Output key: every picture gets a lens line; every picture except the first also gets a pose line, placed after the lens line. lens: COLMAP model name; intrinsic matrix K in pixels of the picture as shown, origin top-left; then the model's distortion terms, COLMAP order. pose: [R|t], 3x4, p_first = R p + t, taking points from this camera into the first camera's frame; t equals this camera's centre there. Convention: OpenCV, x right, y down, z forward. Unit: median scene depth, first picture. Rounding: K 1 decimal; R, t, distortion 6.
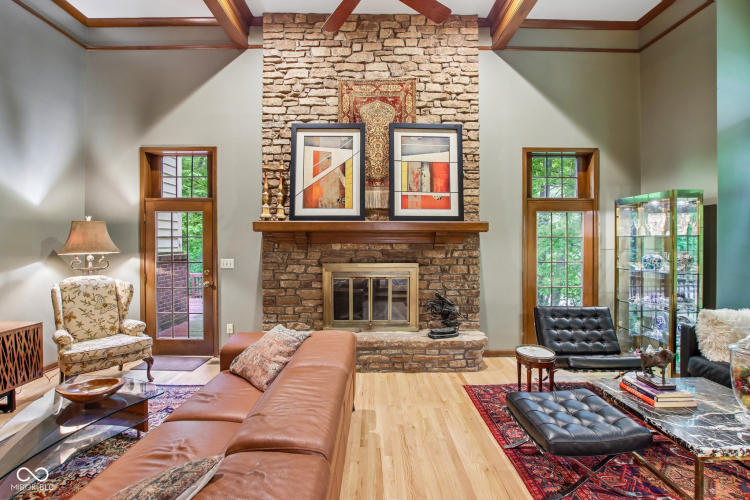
lens RADIAL K [[351.1, 0, 375.7], [0, 351.1, 242.3], [0, 0, 1]] dist [-0.025551, 0.000027]
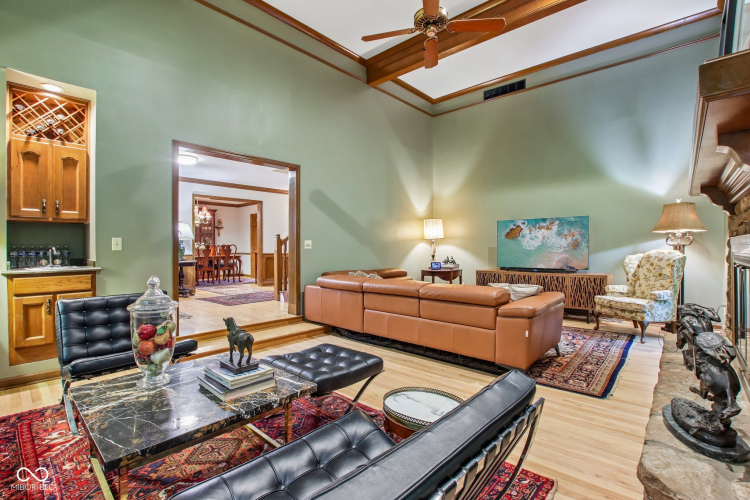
lens RADIAL K [[351.1, 0, 374.1], [0, 351.1, 250.7], [0, 0, 1]] dist [-0.025551, 0.000027]
pose [[-0.688588, 0.007689, -0.725112, 0.557270], [0.001046, 0.999953, 0.009610, 0.068634], [0.725152, 0.005859, -0.688564, 0.847356]]
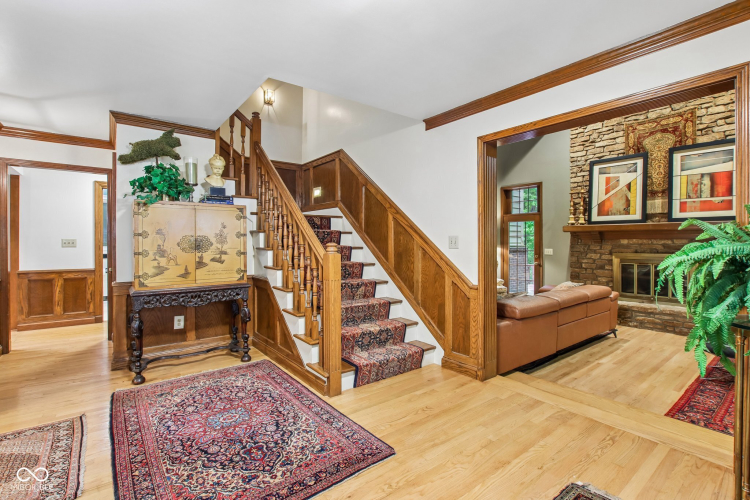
lens RADIAL K [[351.1, 0, 371.5], [0, 351.1, 243.0], [0, 0, 1]] dist [-0.025551, 0.000027]
pose [[0.598463, 0.003694, -0.801142, 0.404678], [-0.002026, 0.999993, 0.003098, 0.016397], [0.801148, -0.000231, 0.598466, -0.673007]]
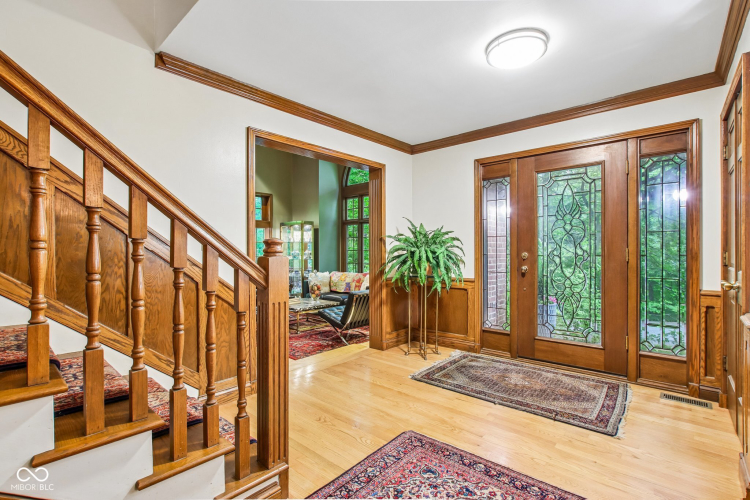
lens RADIAL K [[351.1, 0, 374.8], [0, 351.1, 248.8], [0, 0, 1]] dist [-0.025551, 0.000027]
pose [[0.659492, 0.008294, 0.751666, -0.419363], [-0.003433, 0.999962, -0.008022, 0.034244], [-0.751704, 0.002710, 0.659495, -0.671901]]
